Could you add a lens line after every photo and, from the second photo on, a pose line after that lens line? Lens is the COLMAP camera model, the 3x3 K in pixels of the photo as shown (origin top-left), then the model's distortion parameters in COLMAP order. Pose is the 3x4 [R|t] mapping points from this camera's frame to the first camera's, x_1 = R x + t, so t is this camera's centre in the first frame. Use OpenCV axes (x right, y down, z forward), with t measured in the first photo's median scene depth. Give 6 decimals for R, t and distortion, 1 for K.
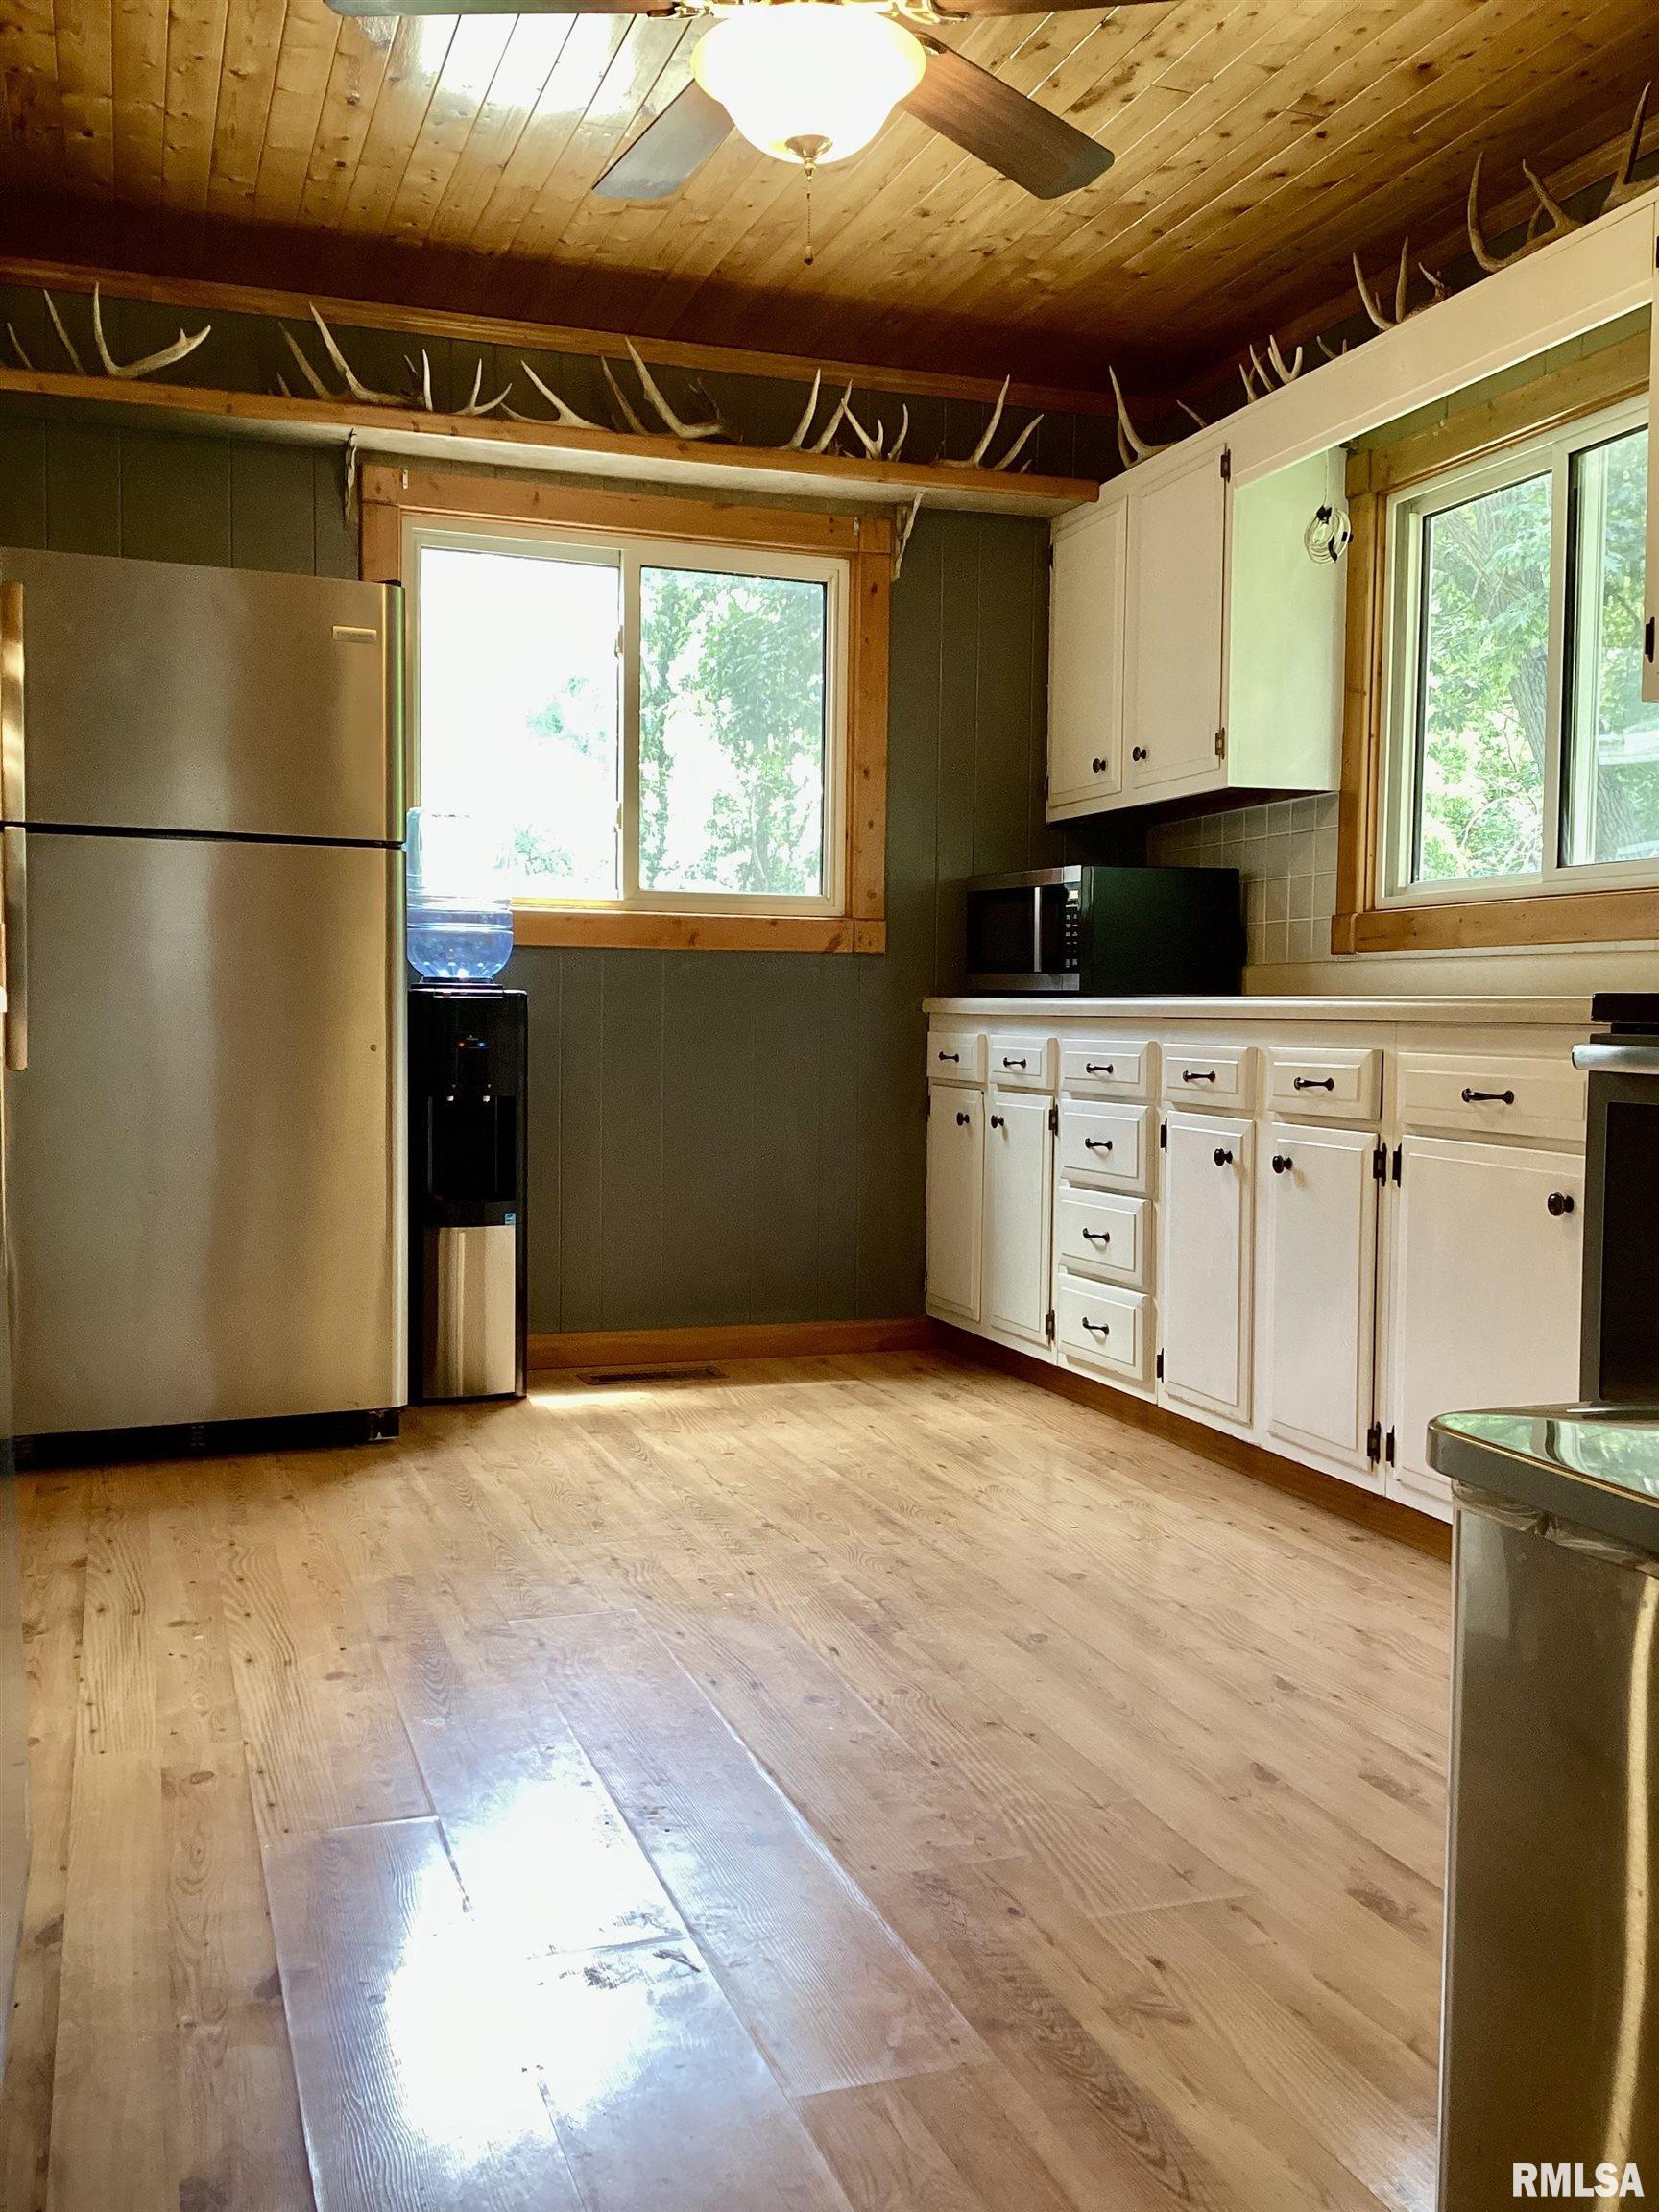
lens RADIAL K [[1995.6, 0, 836.1], [0, 1995.6, 1103.8], [0, 0, 1]] dist [0.127572, -0.241265]
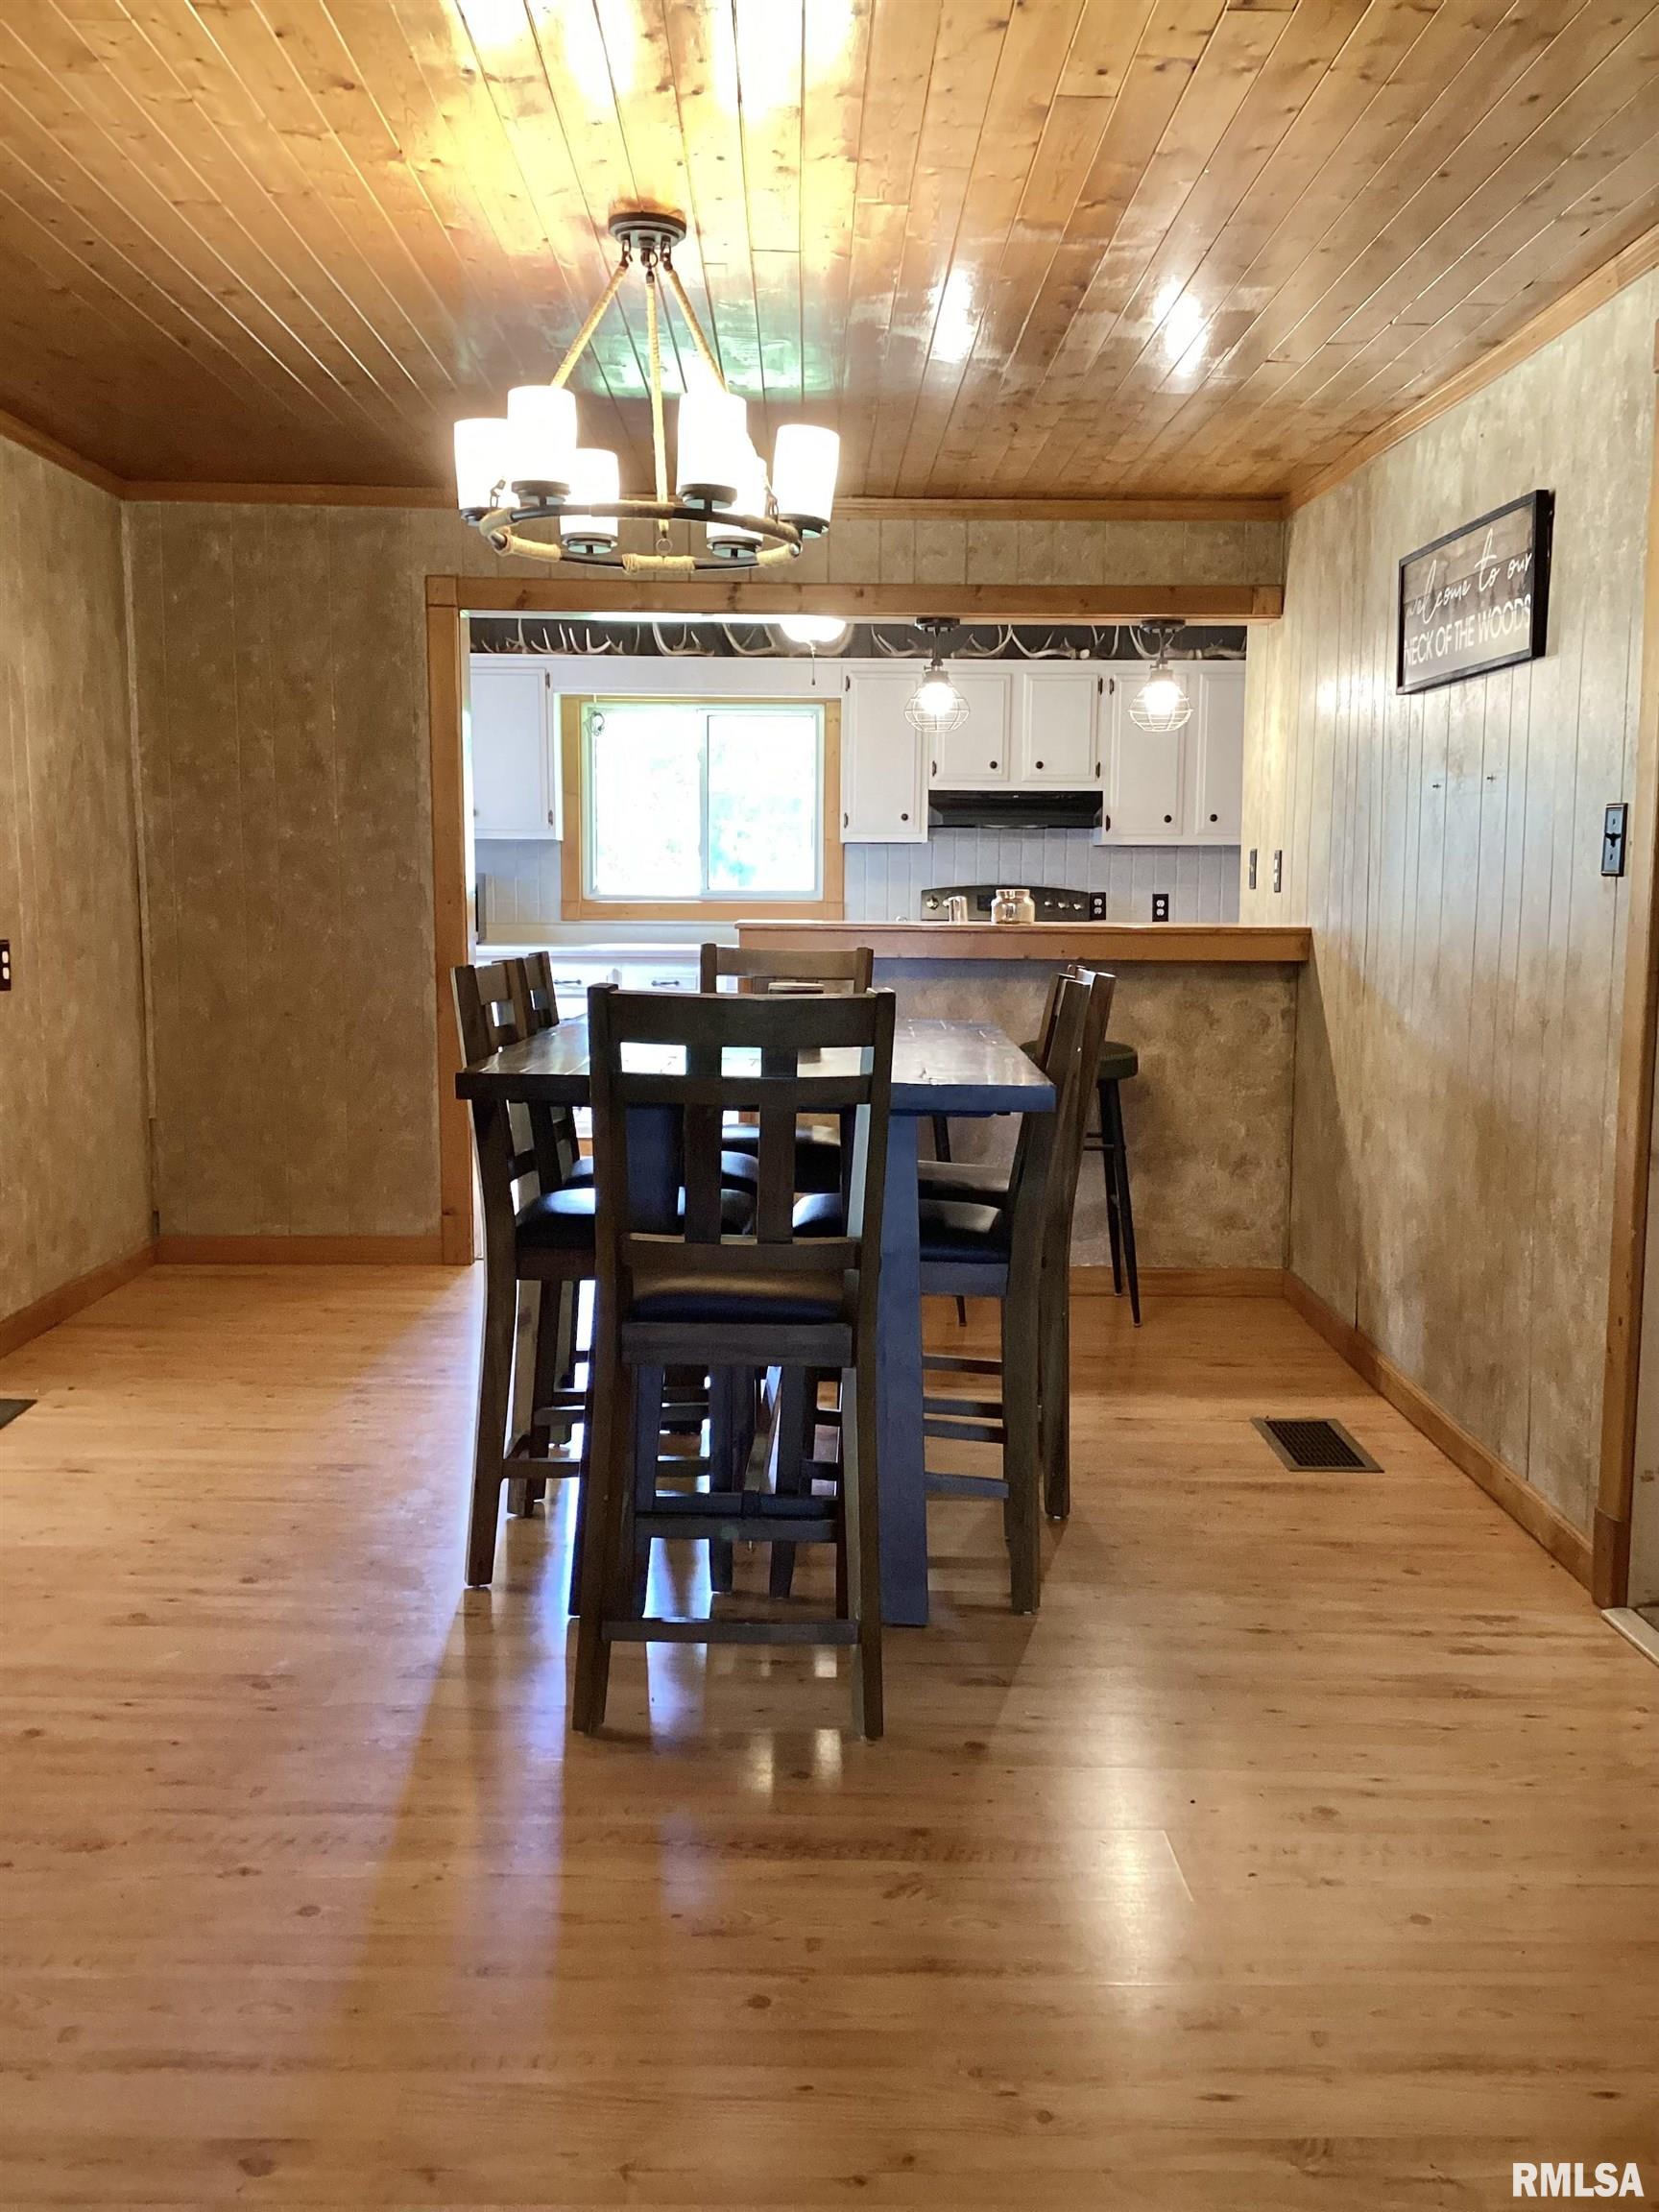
lens RADIAL K [[2018.9, 0, 829.5], [0, 2018.9, 1106.0], [0, 0, 1]] dist [0.123879, -0.239135]
pose [[0.332647, -0.107197, 0.936939, -1.570321], [0.042131, 0.994216, 0.098792, -0.076980], [-0.942110, 0.006611, 0.335240, 0.054136]]
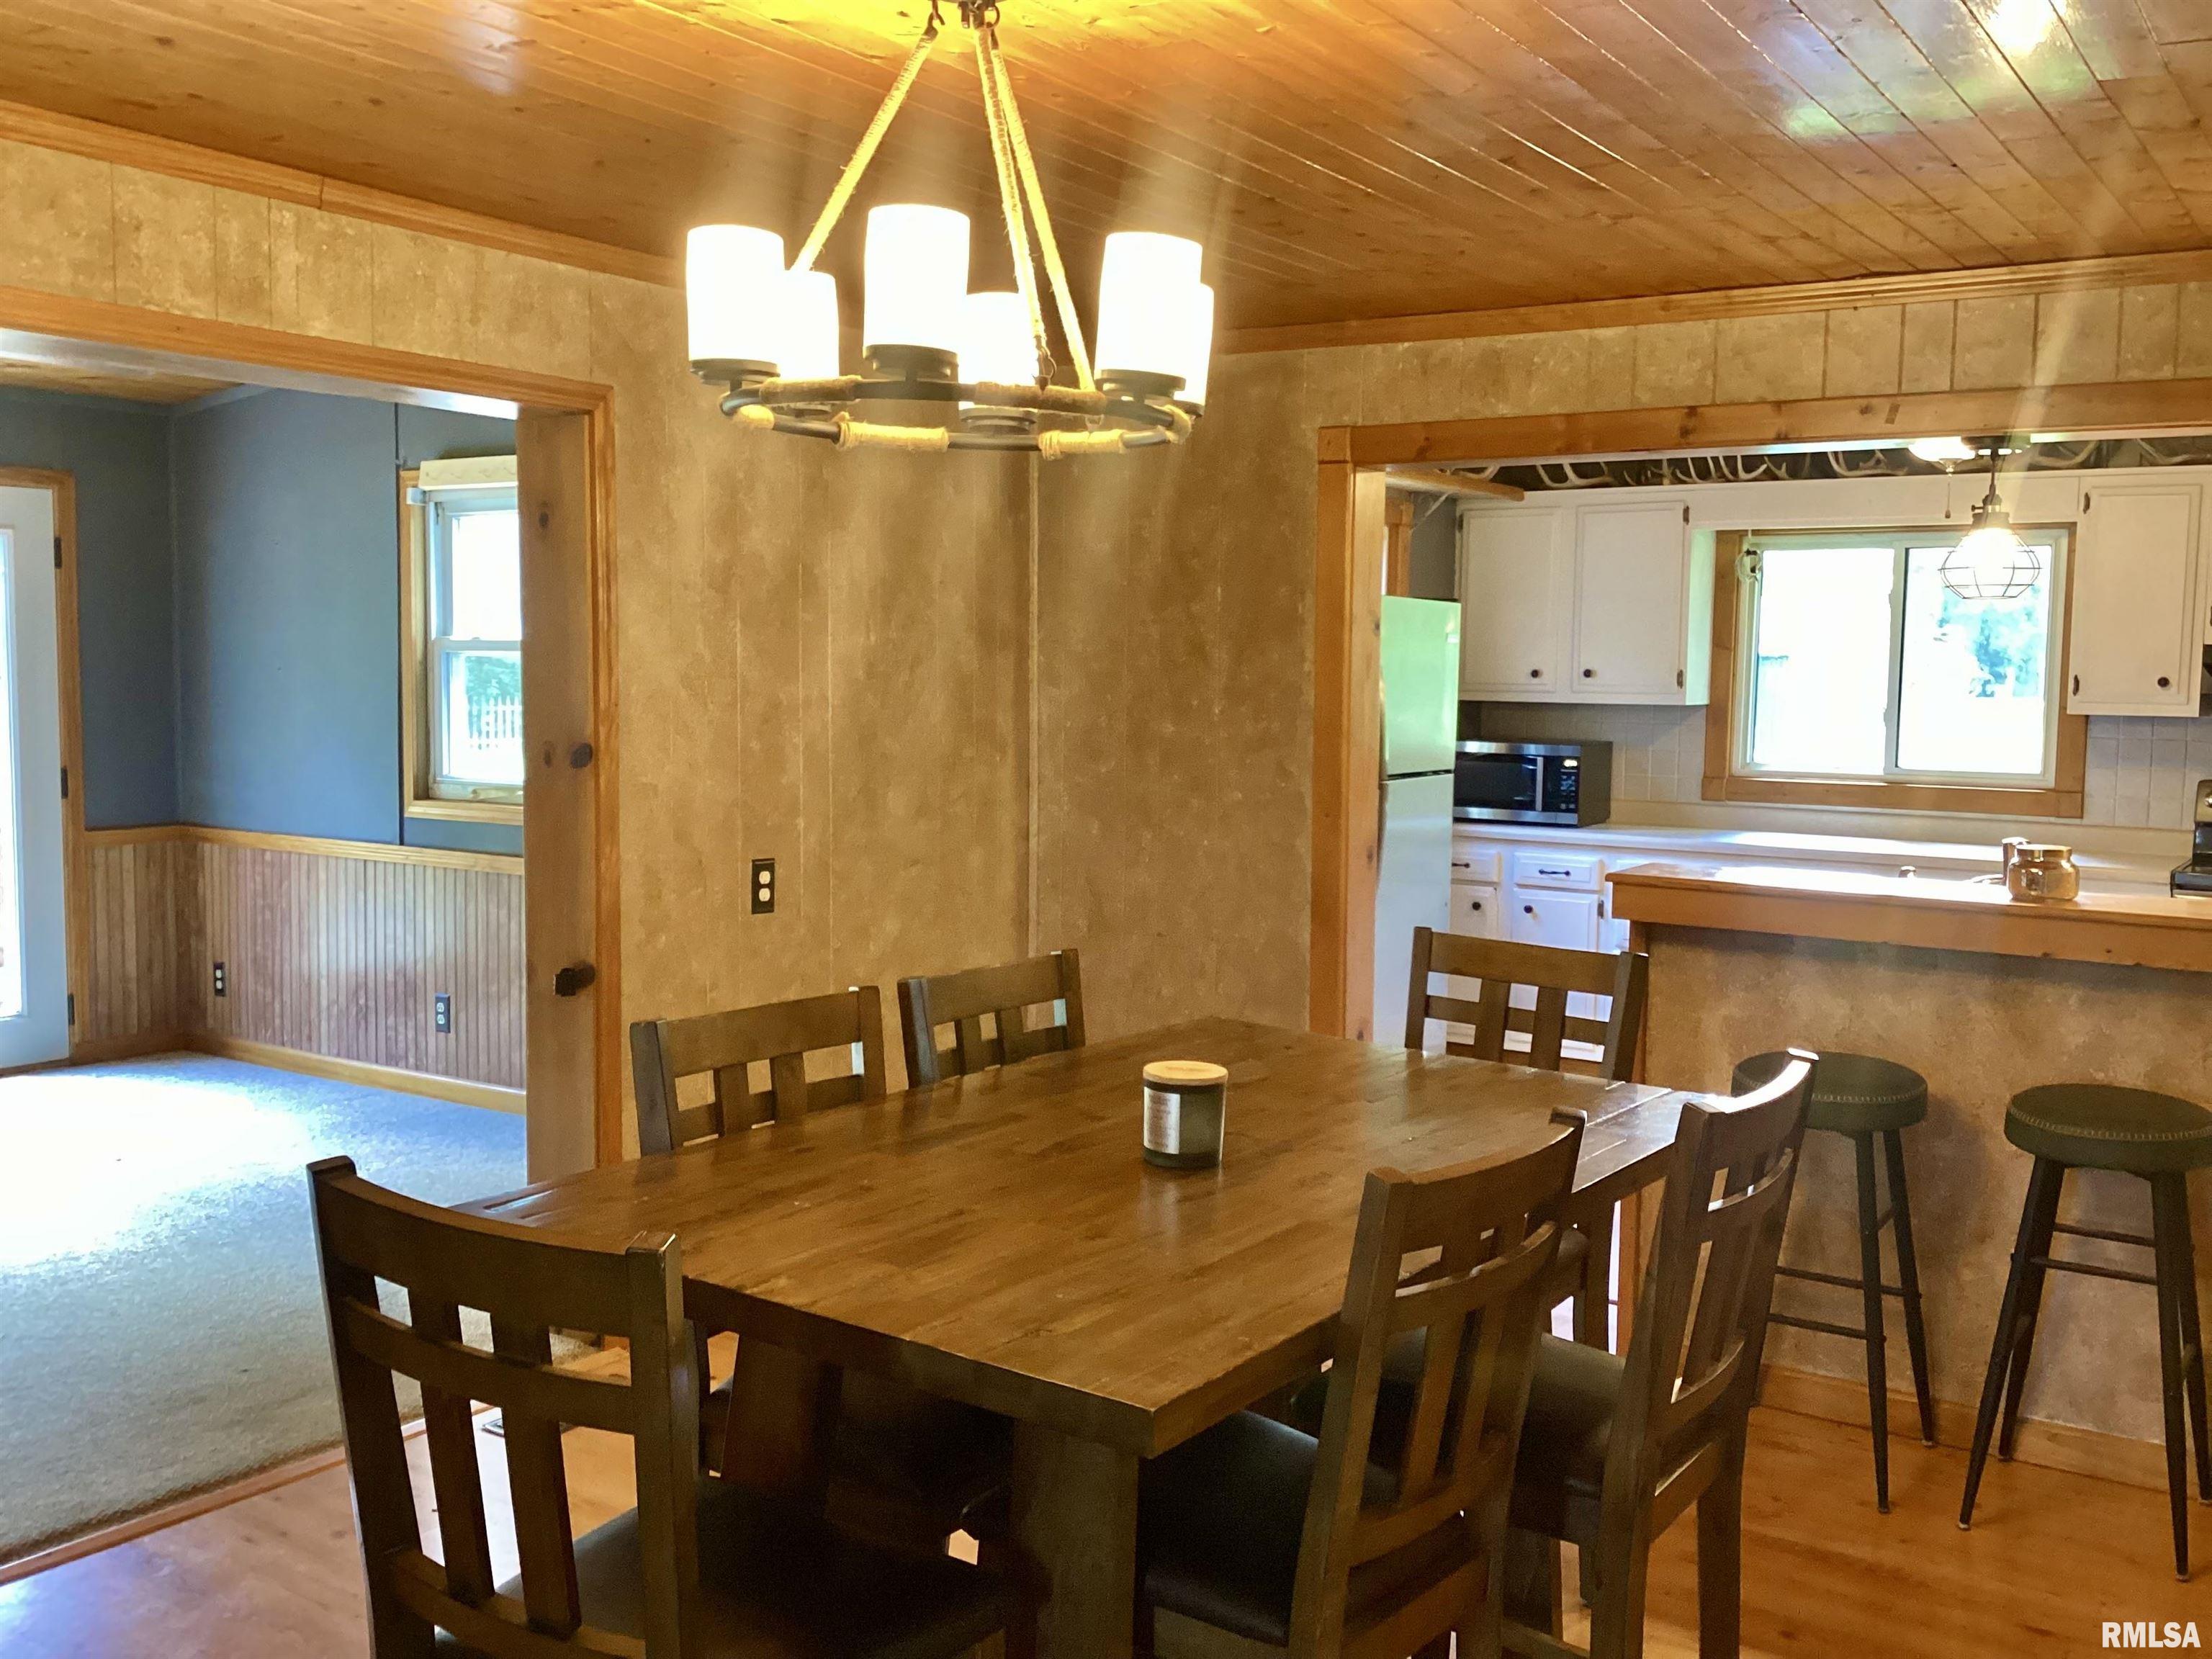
lens RADIAL K [[2018.9, 0, 1129.3], [0, 2018.9, 823.2], [0, 0, 1]] dist [0.123879, -0.239135]
pose [[0.801817, -0.040840, 0.596173, -1.127177], [0.018474, 0.998879, 0.043580, -0.134933], [-0.597285, -0.023929, 0.801672, -0.078591]]
